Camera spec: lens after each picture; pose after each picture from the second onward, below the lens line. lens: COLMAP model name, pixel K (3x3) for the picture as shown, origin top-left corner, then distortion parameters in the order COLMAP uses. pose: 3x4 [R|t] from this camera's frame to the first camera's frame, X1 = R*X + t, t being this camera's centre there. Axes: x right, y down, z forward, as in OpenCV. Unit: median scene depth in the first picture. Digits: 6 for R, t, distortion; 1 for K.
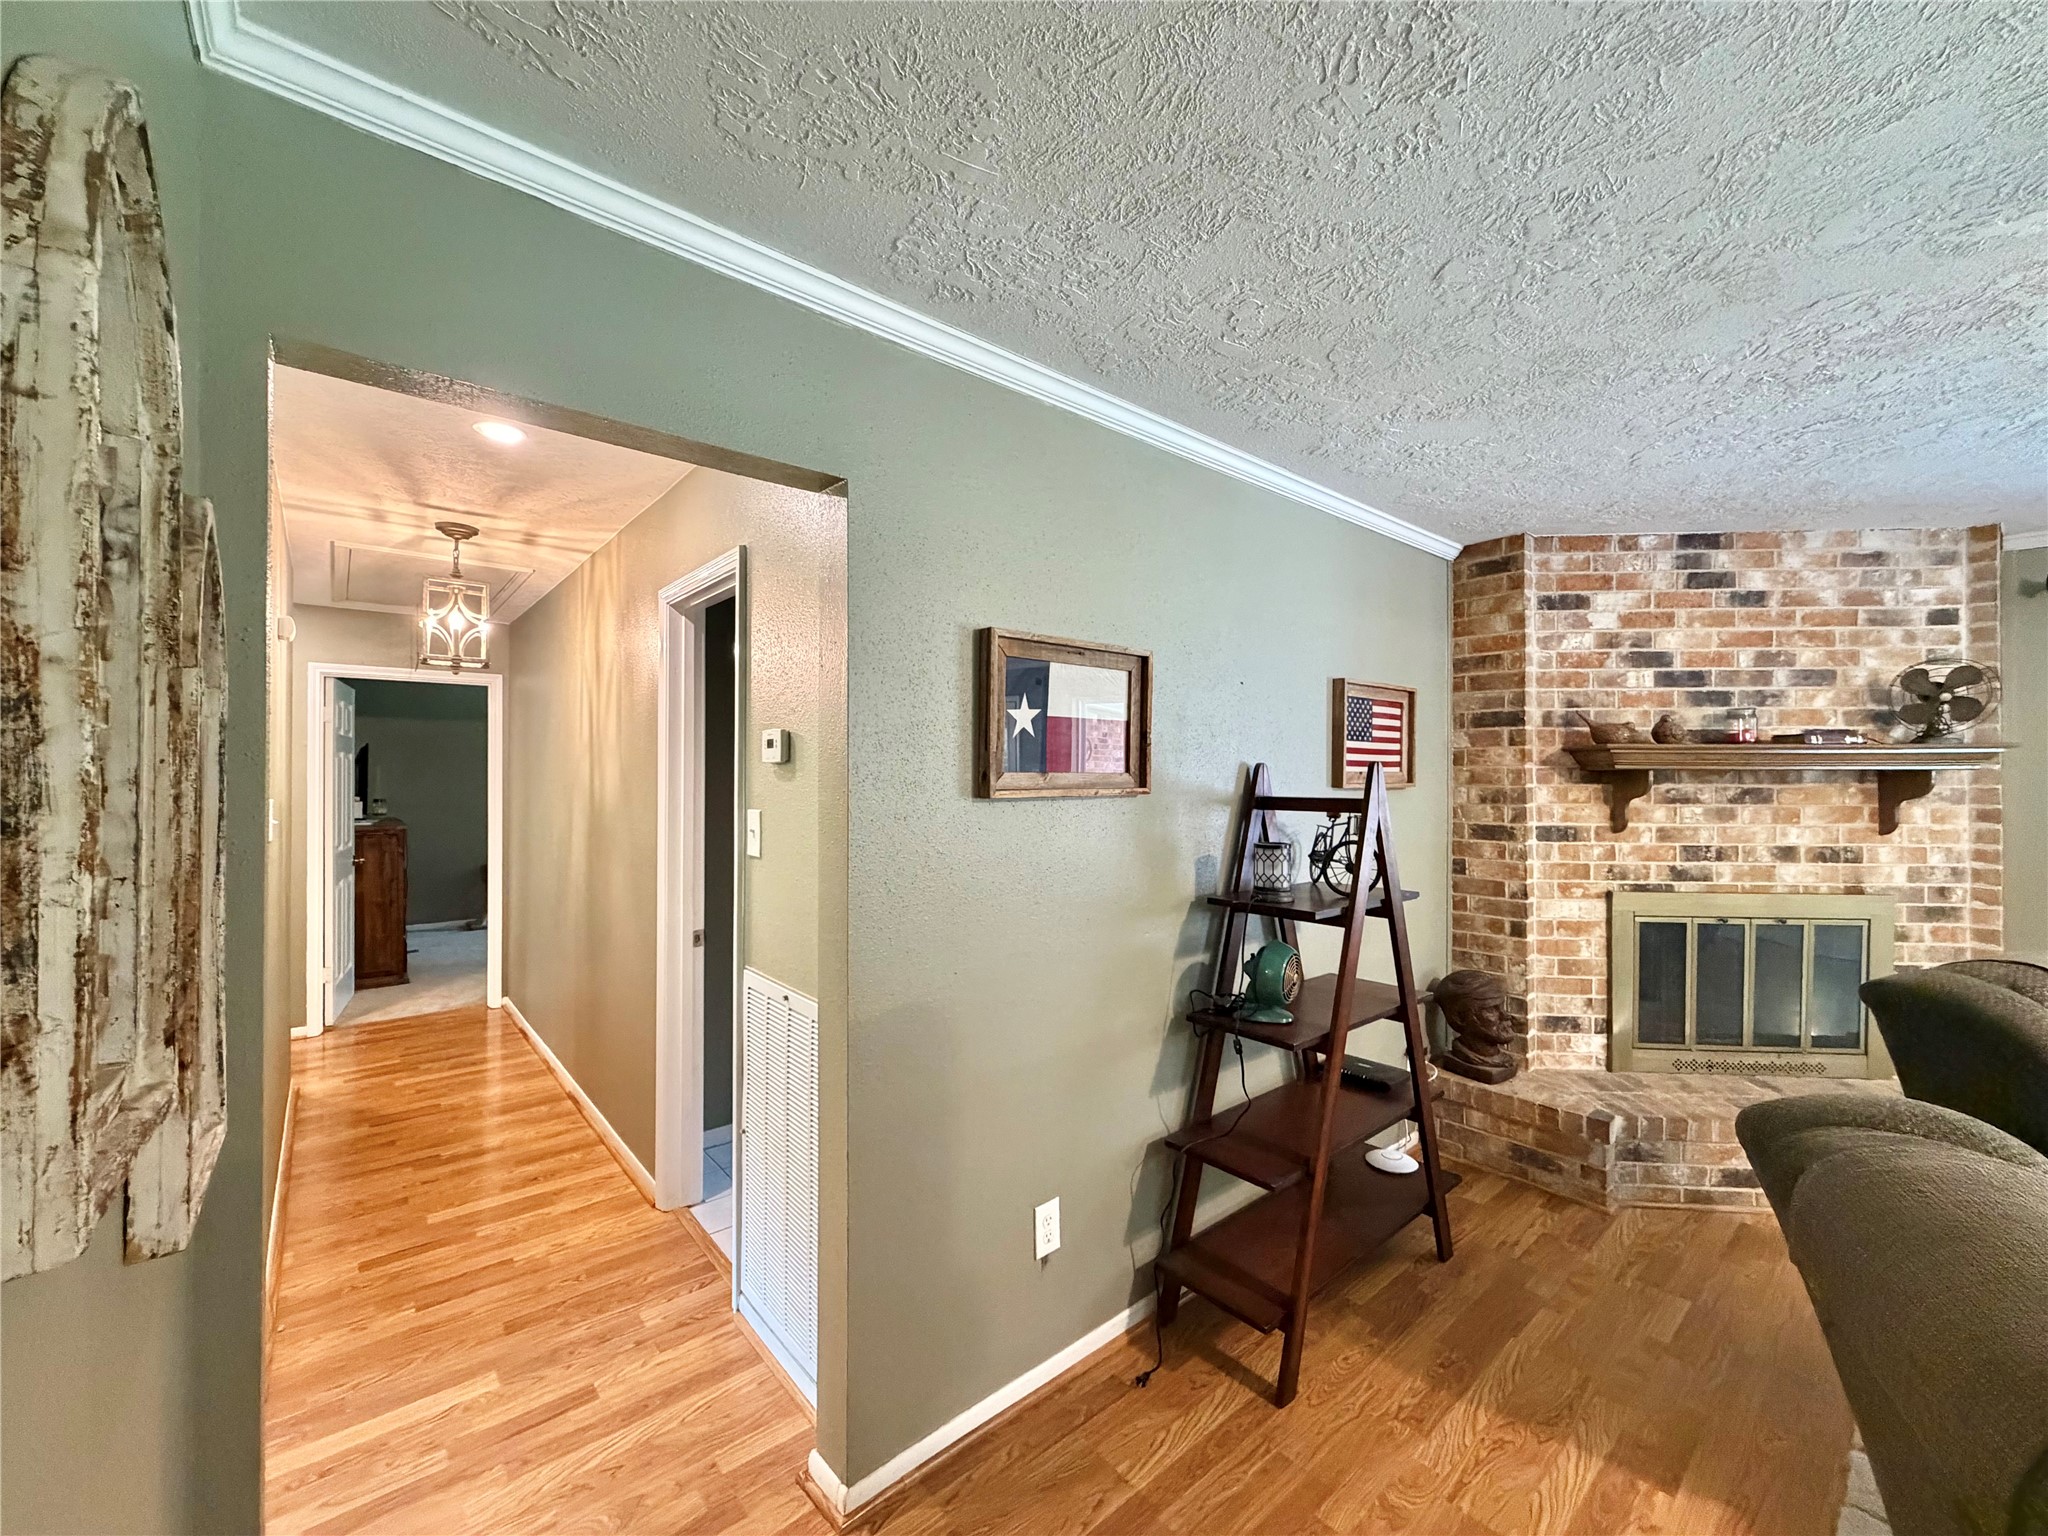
lens RADIAL K [[816.6, 0, 1019.9], [0, 816.6, 768.8], [0, 0, 1]] dist [0.000023, 0.000048]
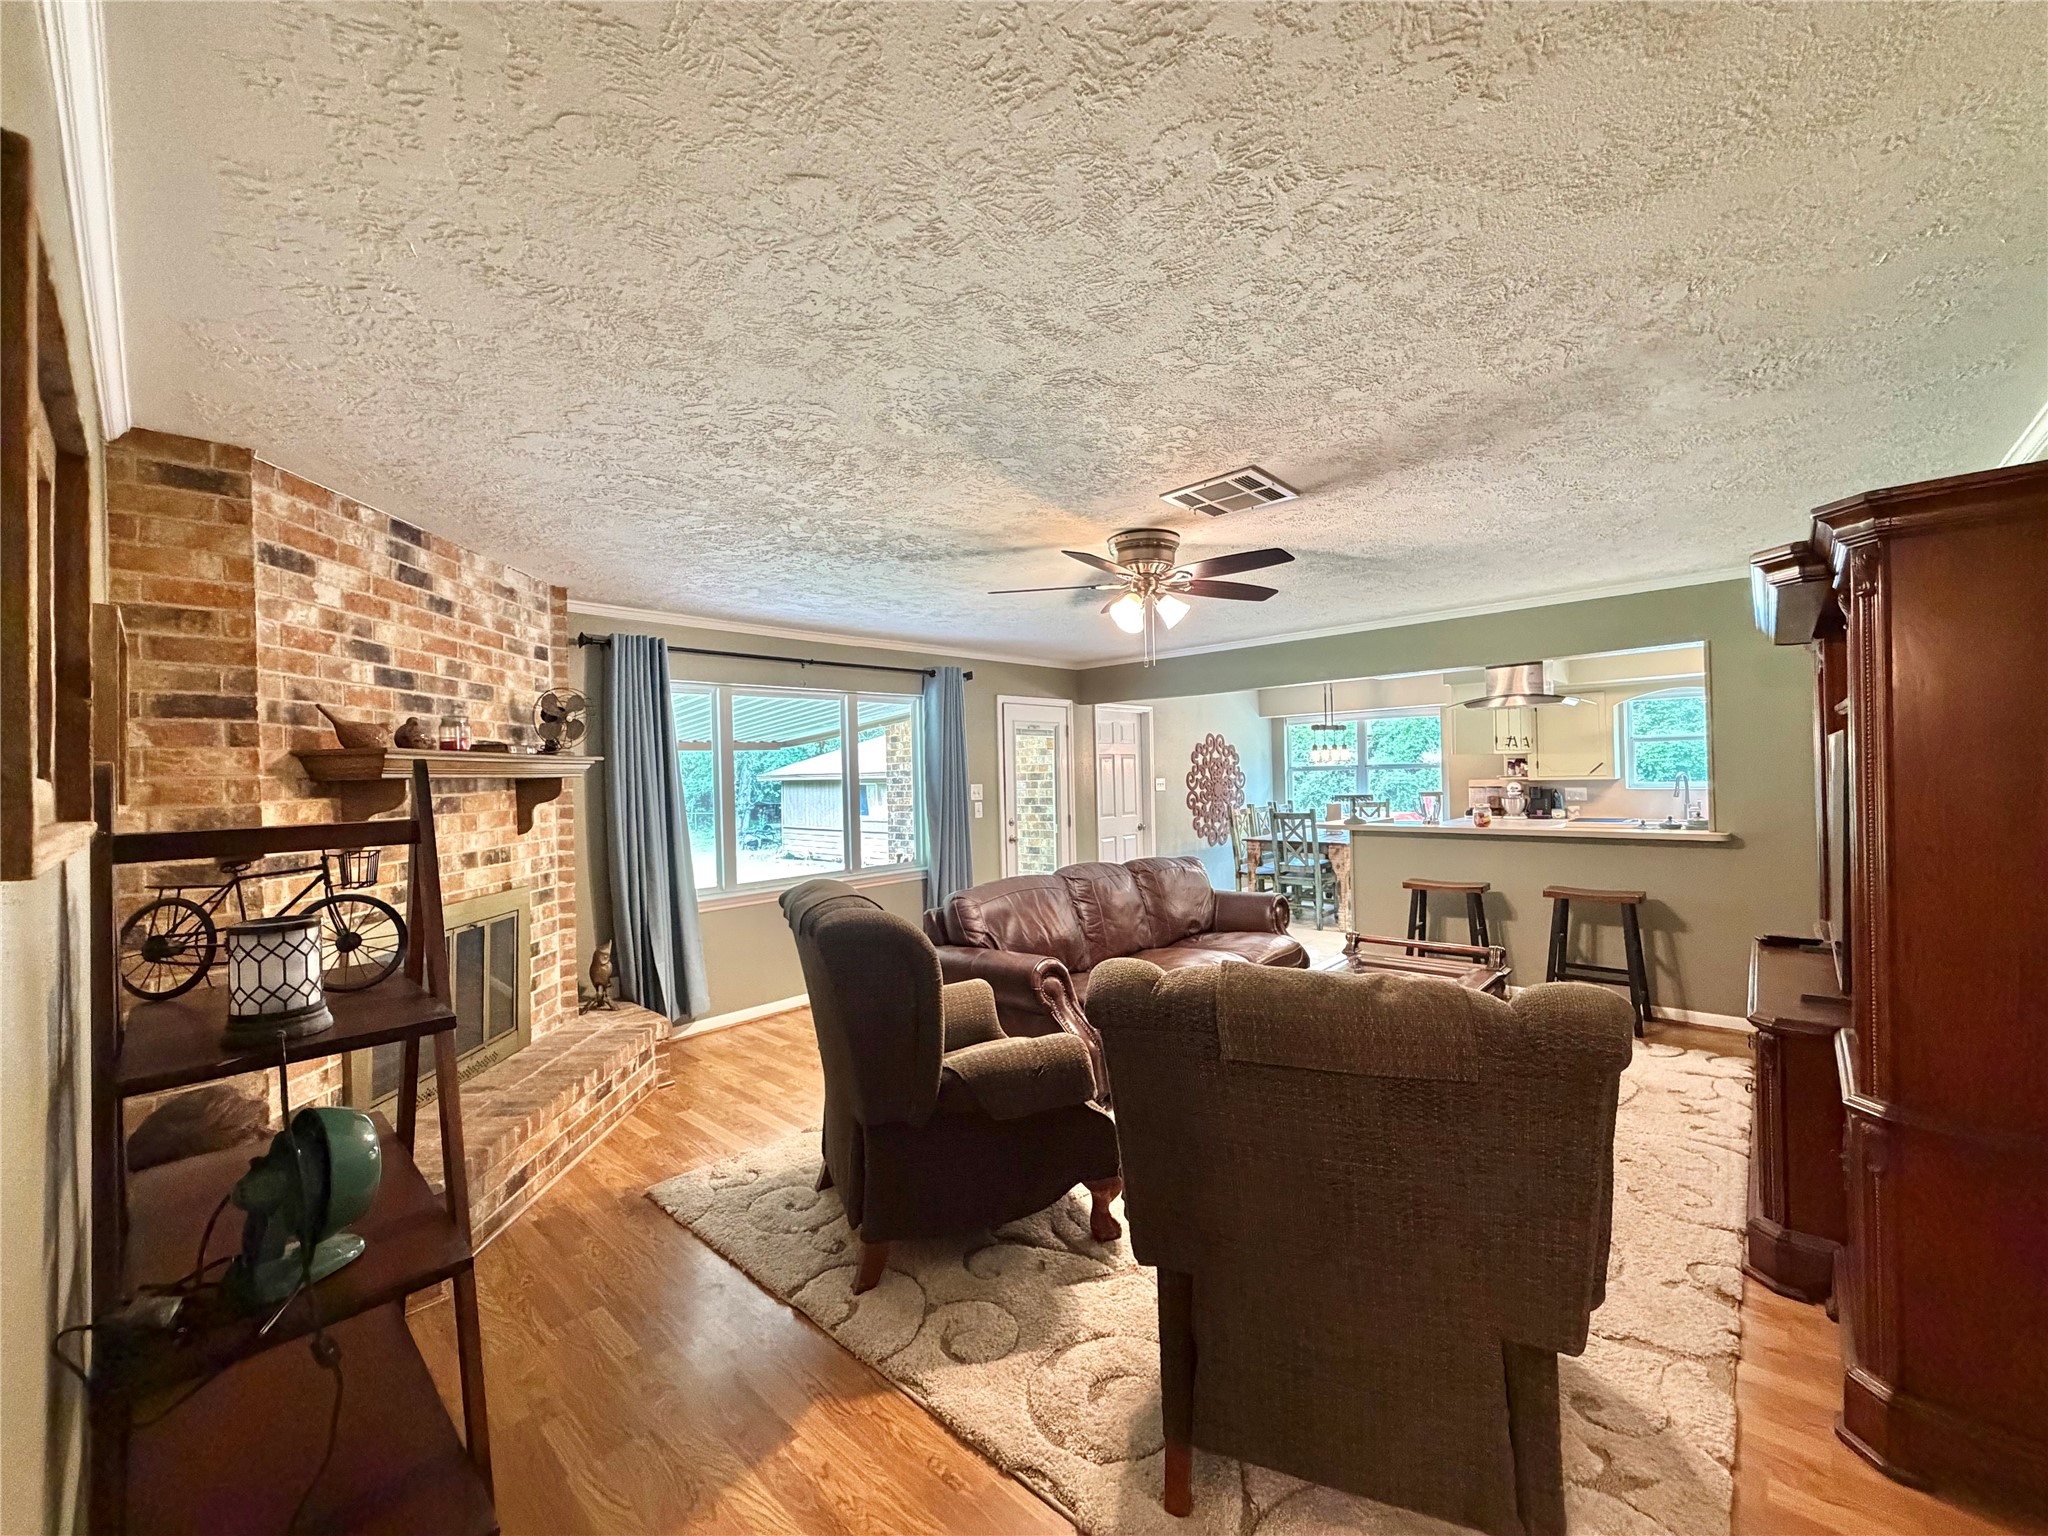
lens RADIAL K [[816.6, 0, 1019.9], [0, 816.6, 768.8], [0, 0, 1]] dist [0.000023, 0.000048]
pose [[-0.115502, 0.006554, 0.993286, -0.167045], [0.020322, 0.999785, -0.004234, 0.007156], [-0.993099, 0.019697, -0.115610, 0.424677]]
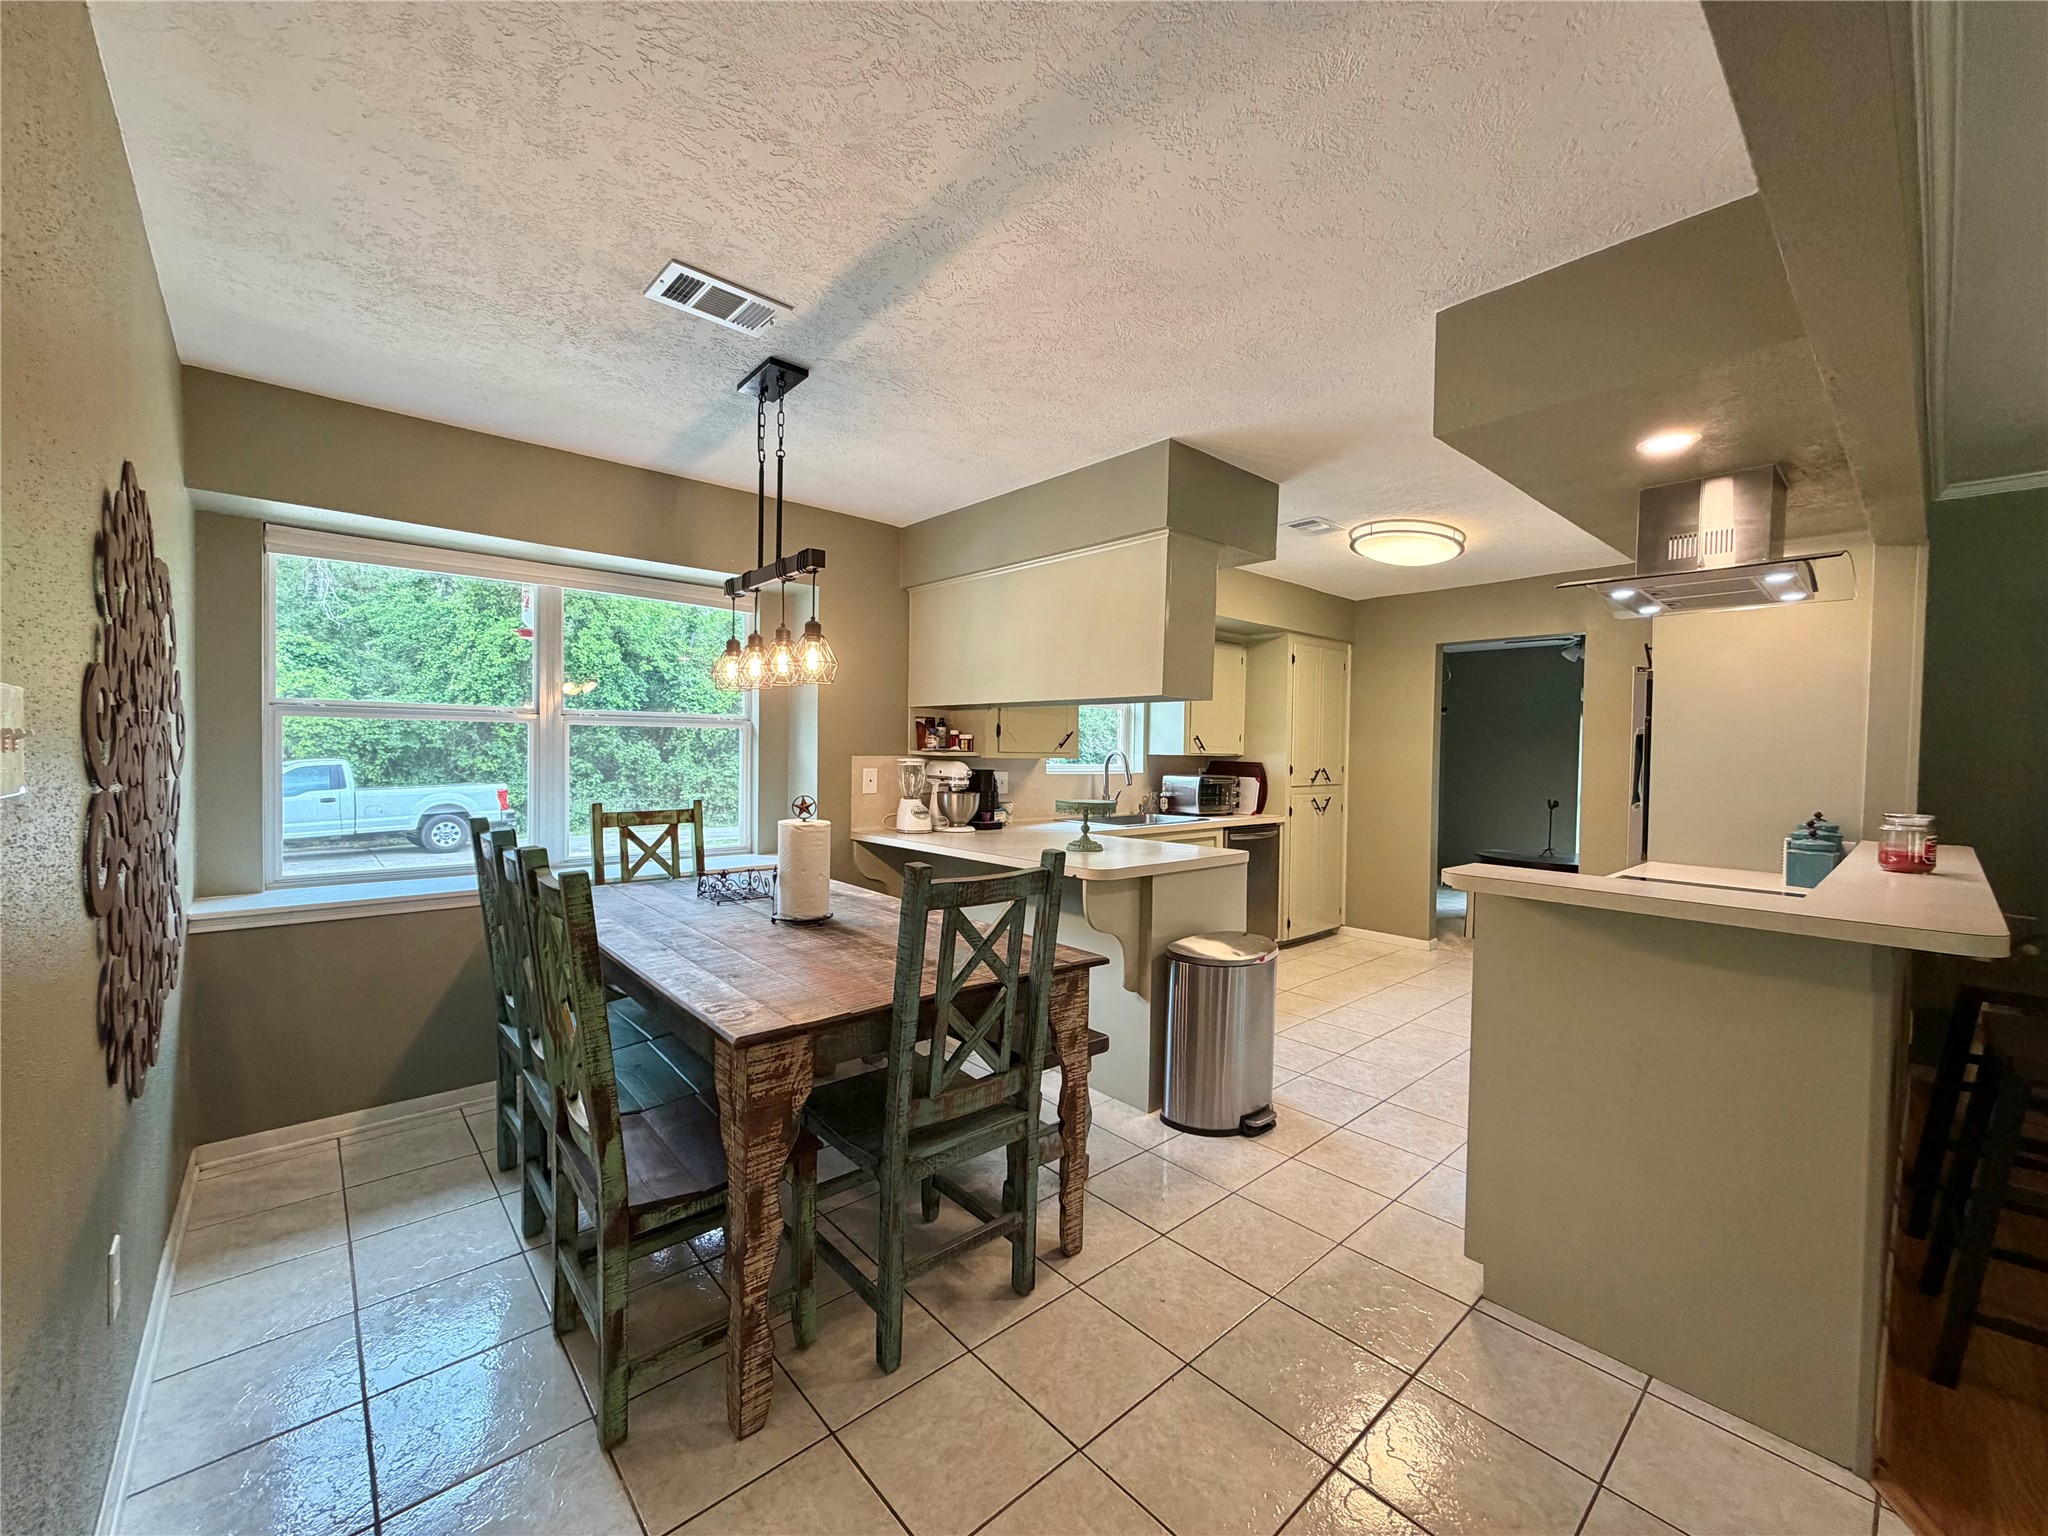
lens RADIAL K [[816.6, 0, 1019.9], [0, 816.6, 768.8], [0, 0, 1]] dist [0.000023, 0.000048]
pose [[-0.999492, -0.017941, -0.026347, 2.017408], [-0.018419, 0.999668, 0.018025, 0.053084], [0.026015, 0.018501, -0.999490, -0.040241]]
